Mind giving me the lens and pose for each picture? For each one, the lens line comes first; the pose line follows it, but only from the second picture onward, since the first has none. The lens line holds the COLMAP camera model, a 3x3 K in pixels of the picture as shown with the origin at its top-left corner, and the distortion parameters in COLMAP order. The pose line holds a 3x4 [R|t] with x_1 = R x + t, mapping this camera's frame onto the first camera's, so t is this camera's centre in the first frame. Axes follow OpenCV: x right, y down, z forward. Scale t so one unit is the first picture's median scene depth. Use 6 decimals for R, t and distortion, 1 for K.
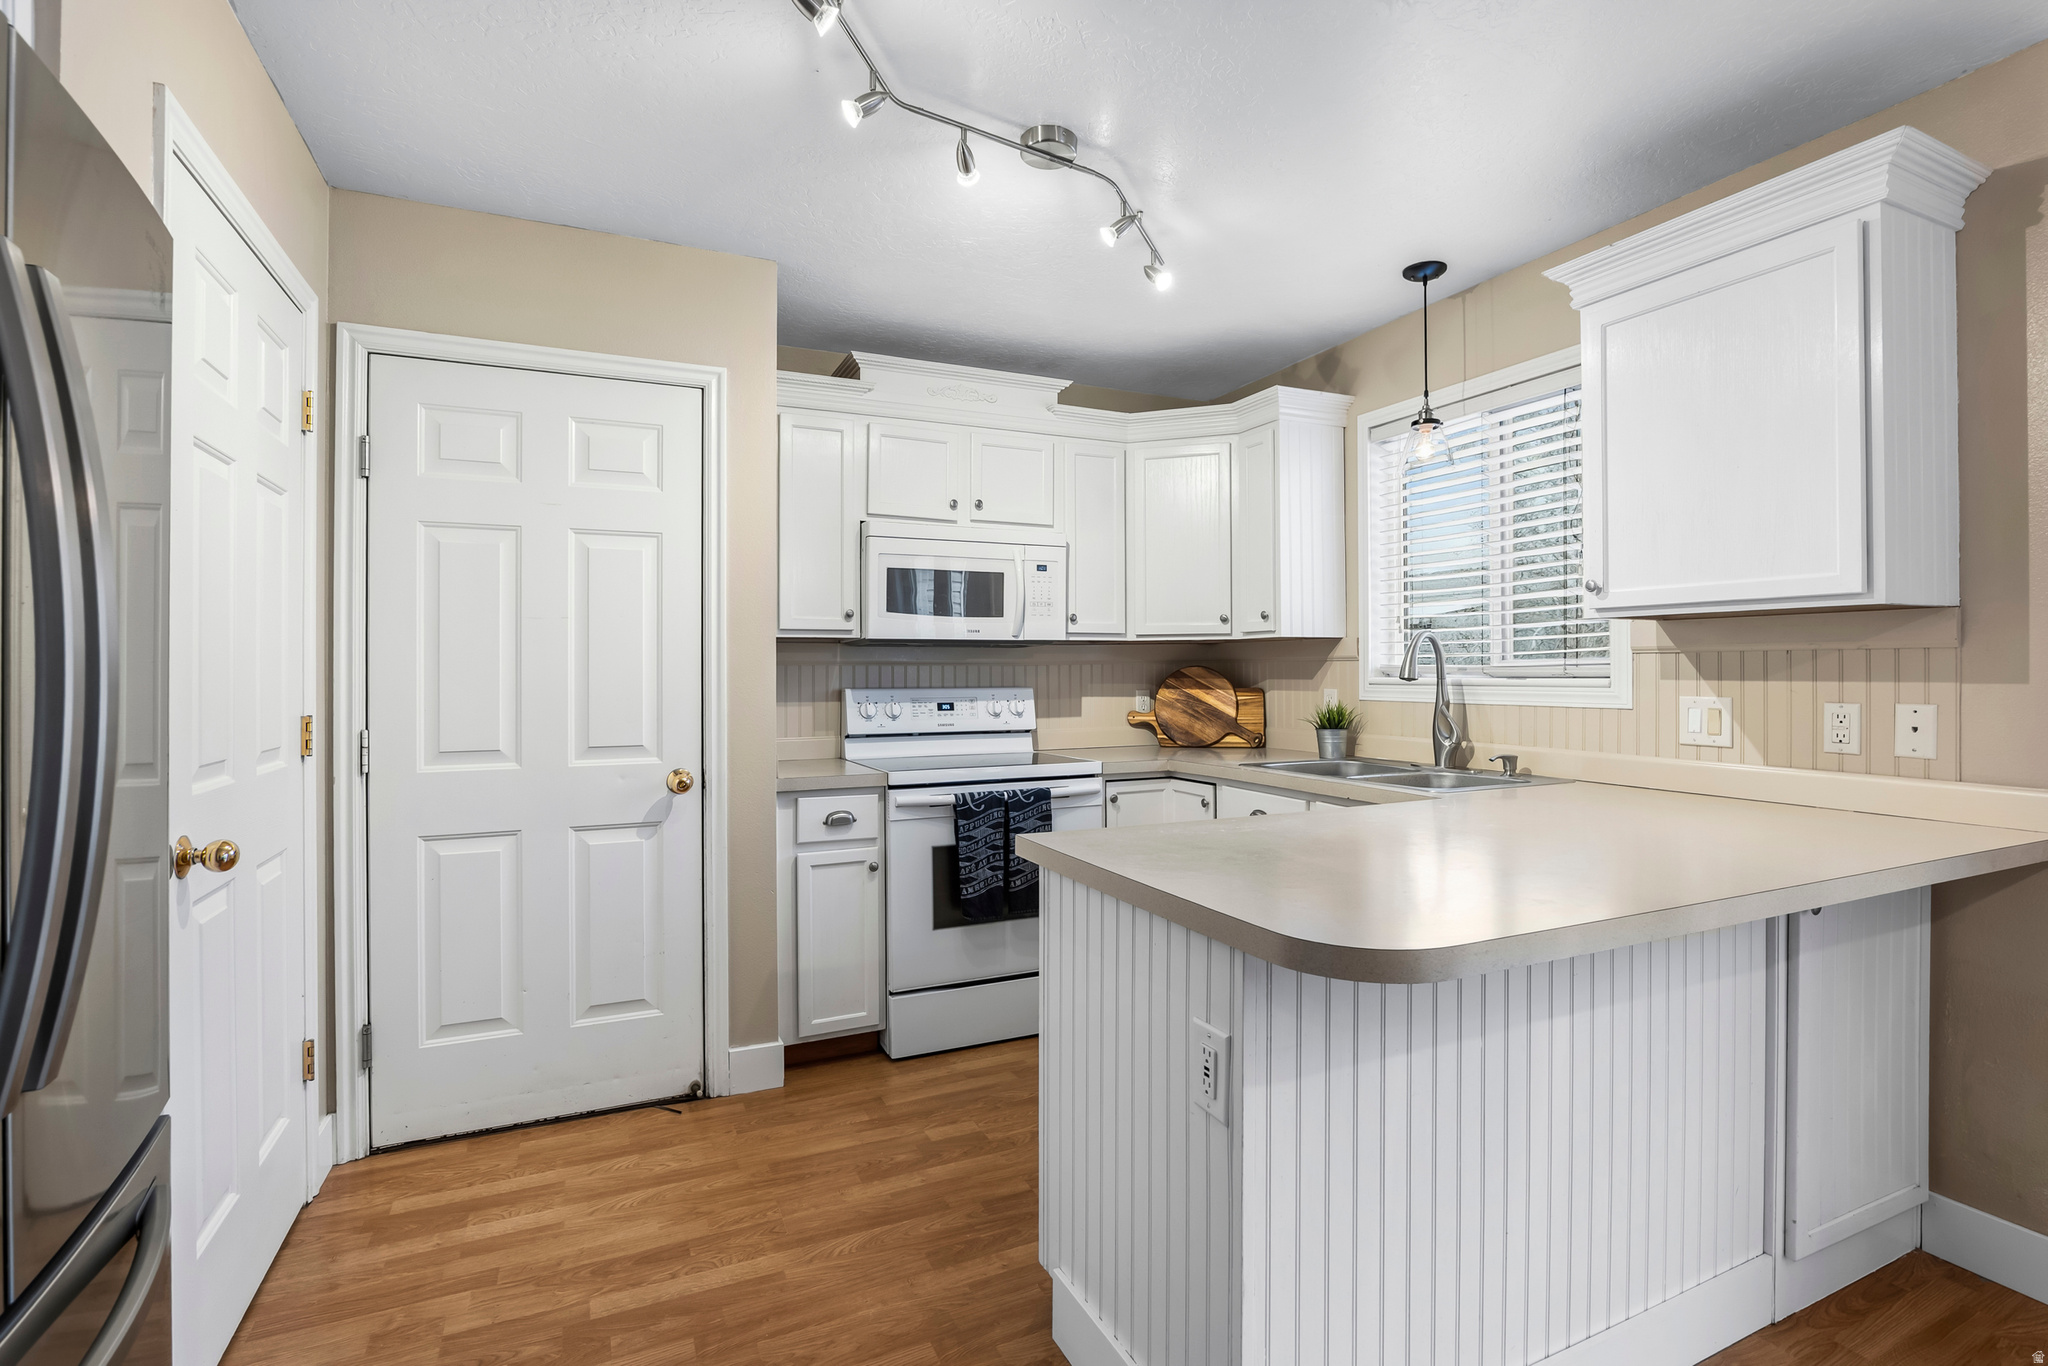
lens RADIAL K [[960.7, 0, 1014.9], [0, 960.7, 667.9], [0, 0, 1]] dist [-0.022305, 0.005110]
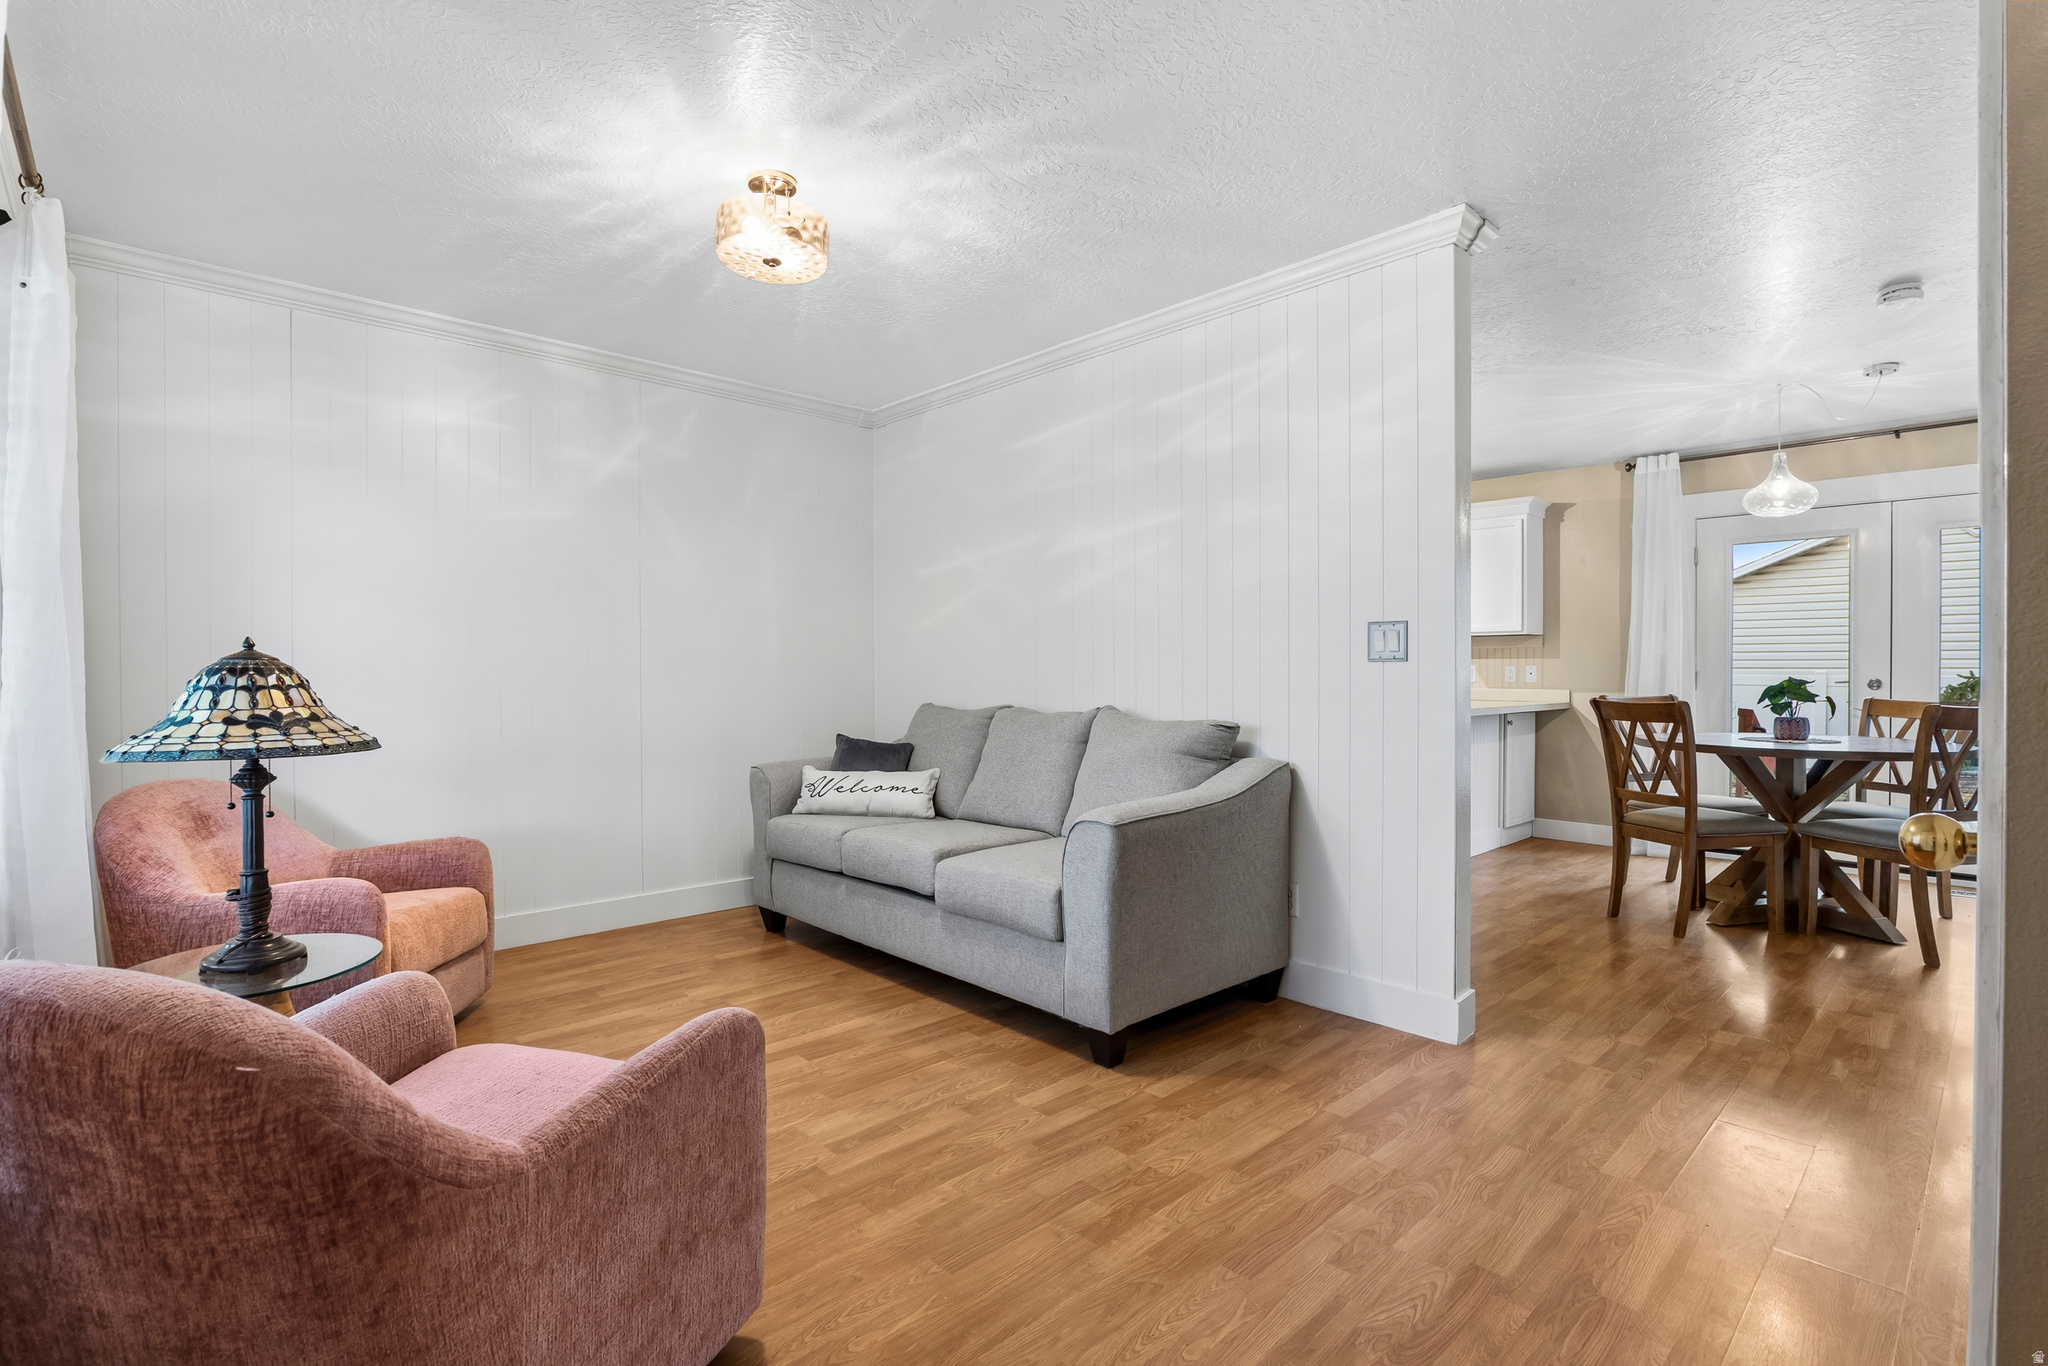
lens RADIAL K [[960.7, 0, 1021.4], [0, 960.7, 679.5], [0, 0, 1]] dist [-0.022305, 0.005110]
pose [[0.947672, 0.001559, 0.319242, -1.125538], [-0.004470, 0.999955, 0.008387, 0.044068], [-0.319214, -0.009375, 0.947636, -0.992734]]
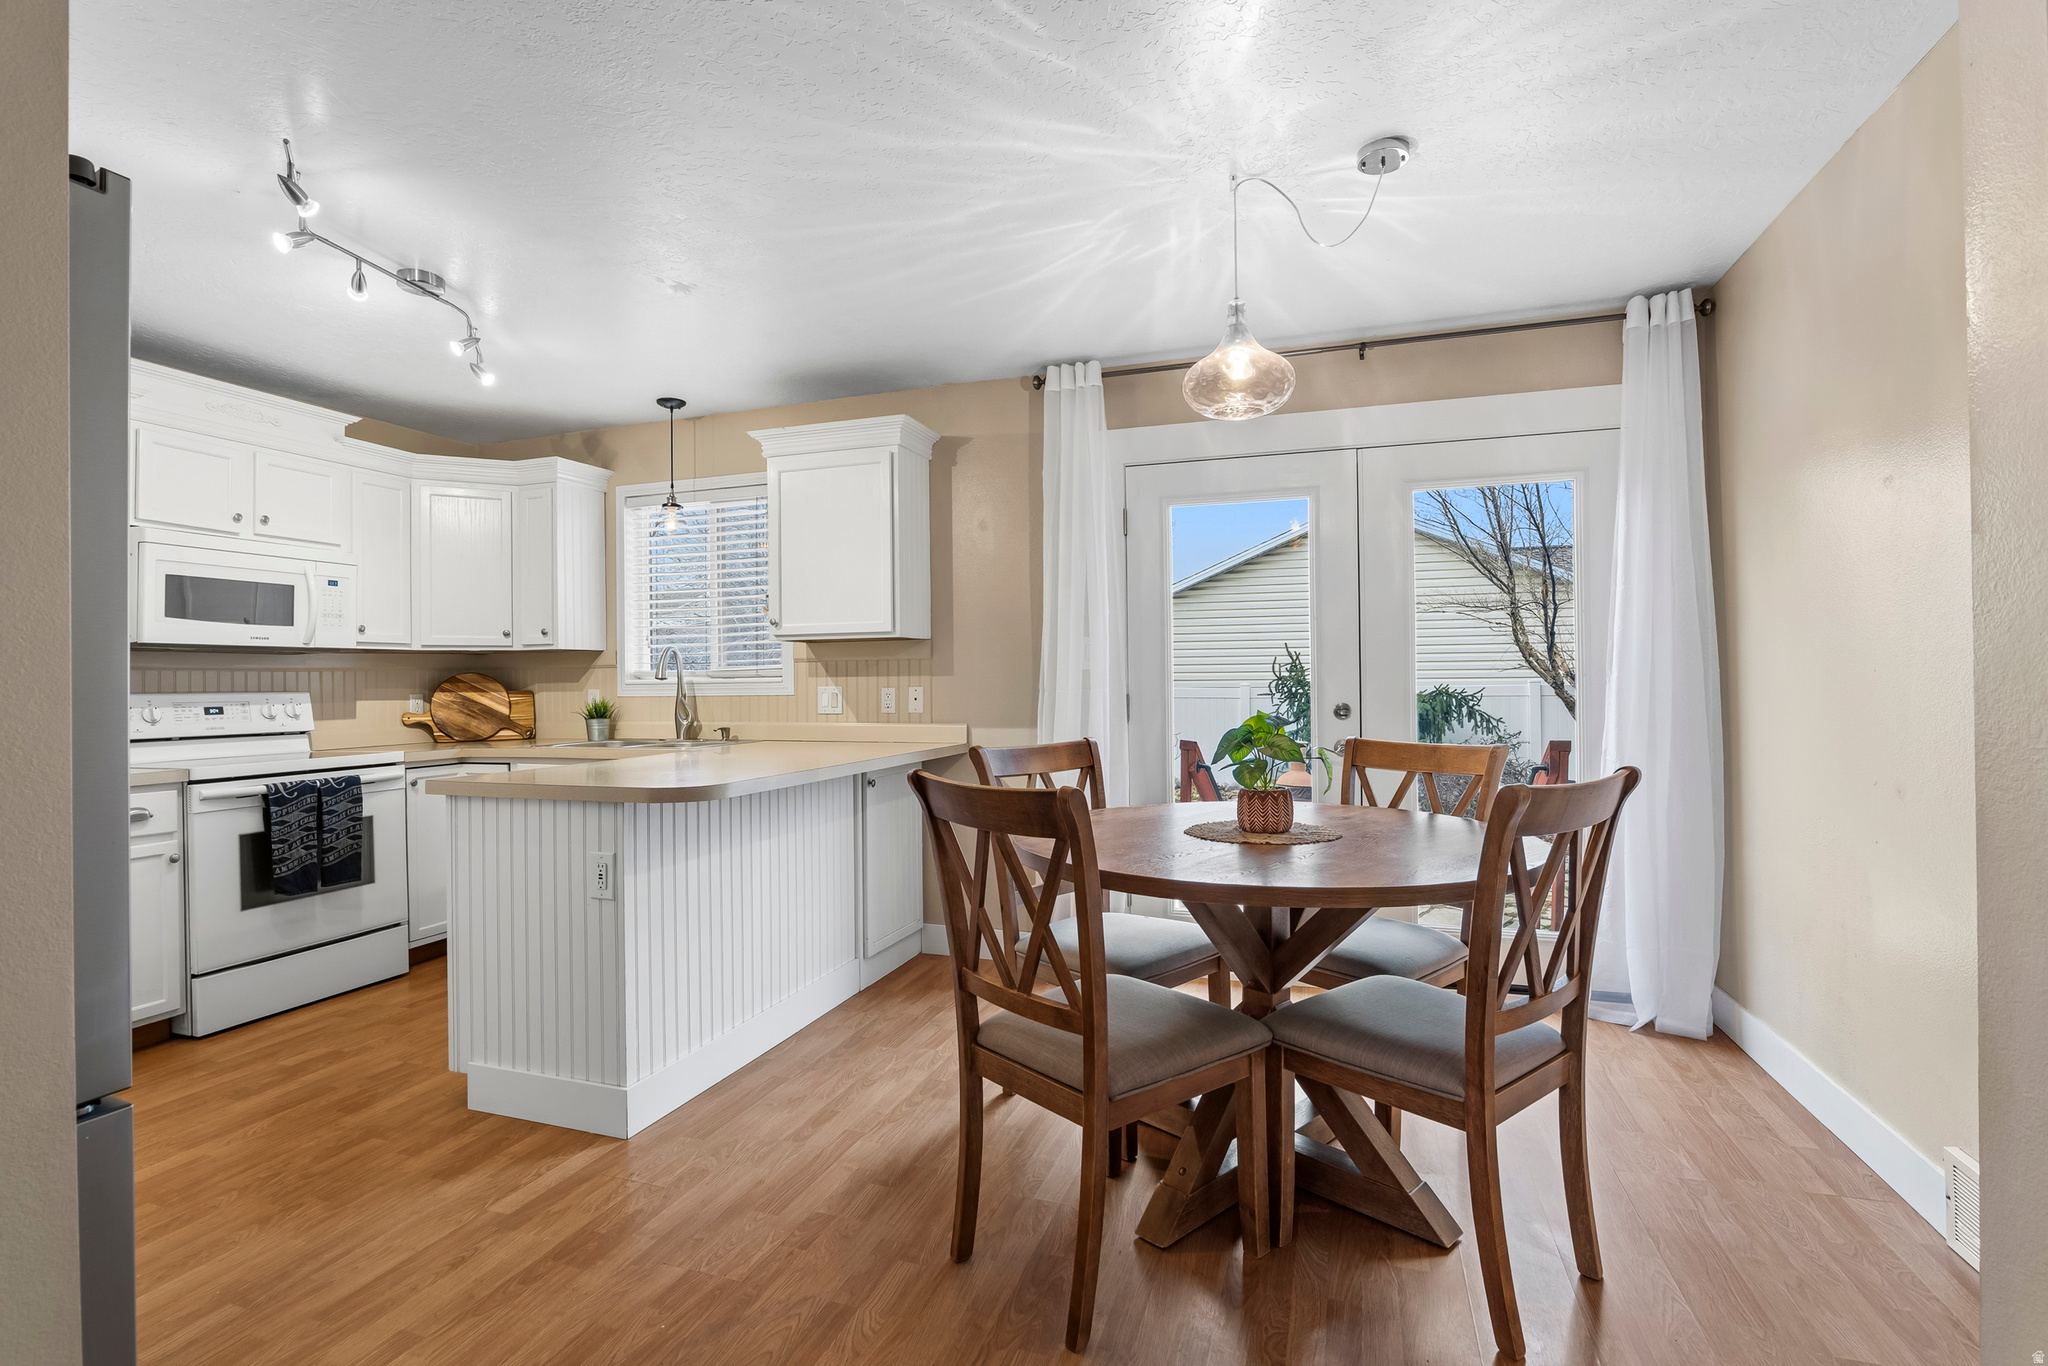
lens RADIAL K [[960.7, 0, 1031.4], [0, 960.7, 677.2], [0, 0, 1]] dist [-0.022305, 0.005110]
pose [[0.683004, -0.001333, 0.730414, -0.262027], [0.008050, 0.999951, -0.005702, 0.021306], [-0.730371, 0.009774, 0.682981, -0.400538]]
